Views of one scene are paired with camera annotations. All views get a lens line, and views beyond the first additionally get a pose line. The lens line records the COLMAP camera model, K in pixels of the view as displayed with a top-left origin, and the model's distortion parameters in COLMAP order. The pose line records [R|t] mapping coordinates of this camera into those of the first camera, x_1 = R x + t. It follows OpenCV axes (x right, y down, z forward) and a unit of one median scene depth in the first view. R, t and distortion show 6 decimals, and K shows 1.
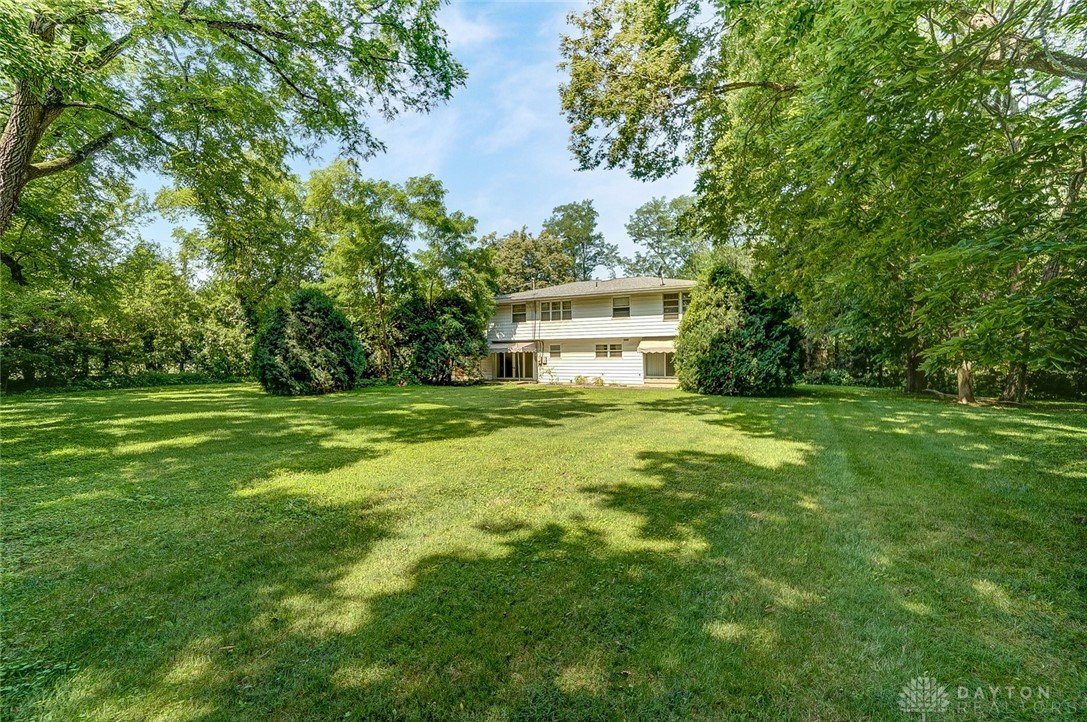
lens RADIAL K [[485.7, 0, 536.2], [0, 485.7, 356.7], [0, 0, 1]] dist [-0.062358, 0.021384]
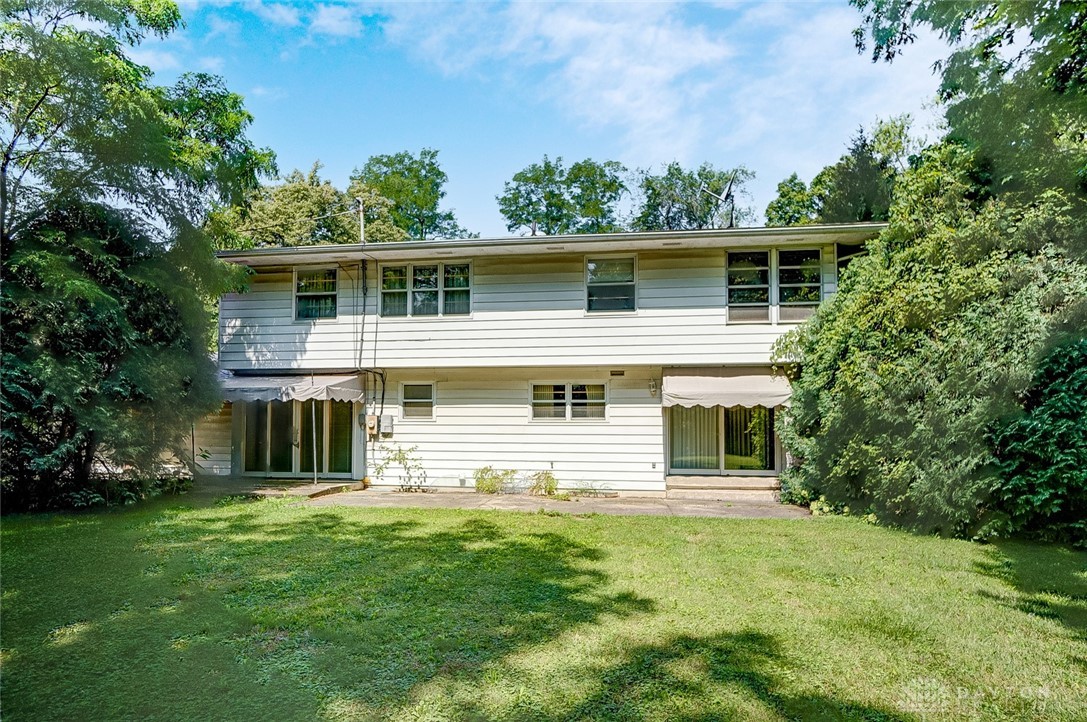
lens RADIAL K [[647.0, 0, 541.2], [0, 647.0, 407.4], [0, 0, 1]] dist [-0.000602, 0.000332]
pose [[0.944766, 0.019584, 0.327161, -0.033588], [-0.011384, 0.999572, -0.026960, 0.005887], [-0.327549, 0.021746, 0.944584, 0.504631]]
